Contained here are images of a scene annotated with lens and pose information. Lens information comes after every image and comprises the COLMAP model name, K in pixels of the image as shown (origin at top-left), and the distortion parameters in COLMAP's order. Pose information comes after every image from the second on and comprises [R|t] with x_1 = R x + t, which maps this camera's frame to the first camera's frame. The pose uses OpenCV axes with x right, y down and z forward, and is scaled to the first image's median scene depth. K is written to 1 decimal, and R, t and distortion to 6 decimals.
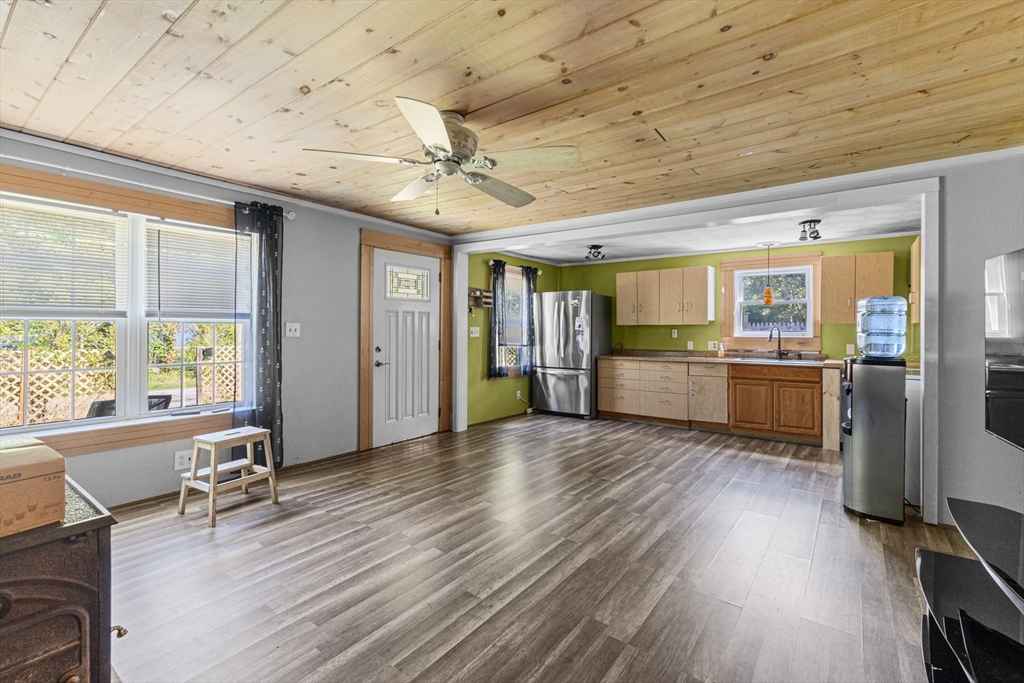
lens RADIAL K [[452.8, 0, 518.3], [0, 452.8, 332.1], [0, 0, 1]] dist [0.003478, -0.000065]
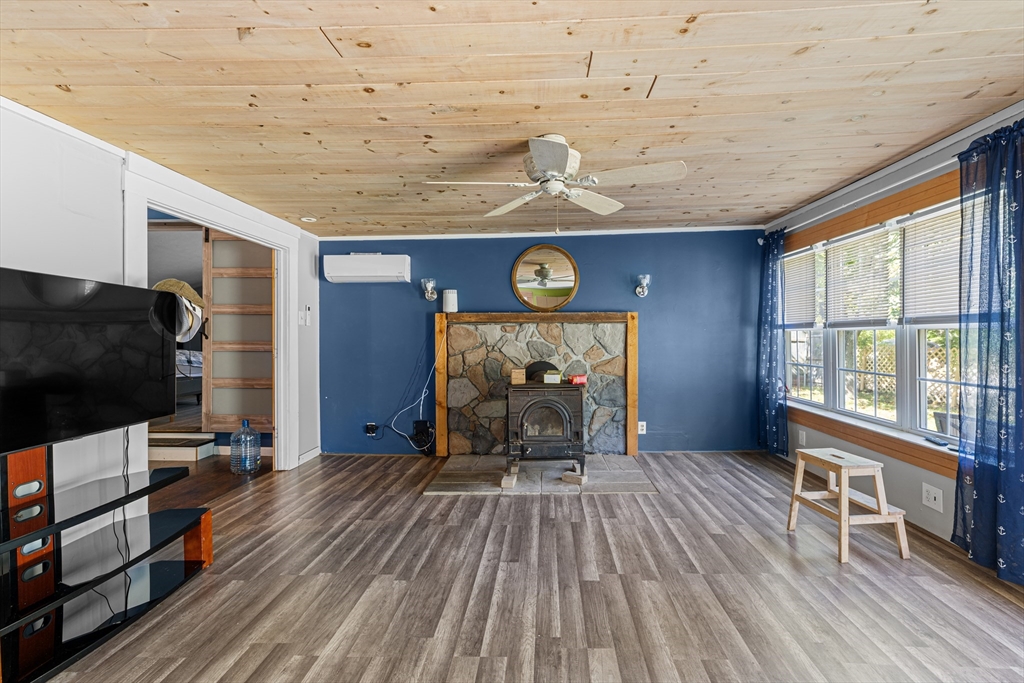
lens RADIAL K [[452.8, 0, 521.3], [0, 452.8, 337.6], [0, 0, 1]] dist [0.003478, -0.000065]
pose [[-0.834680, 0.006211, -0.550701, 0.505494], [0.000075, 0.999938, 0.011163, -0.023512], [0.550736, 0.009277, -0.834628, 1.913449]]
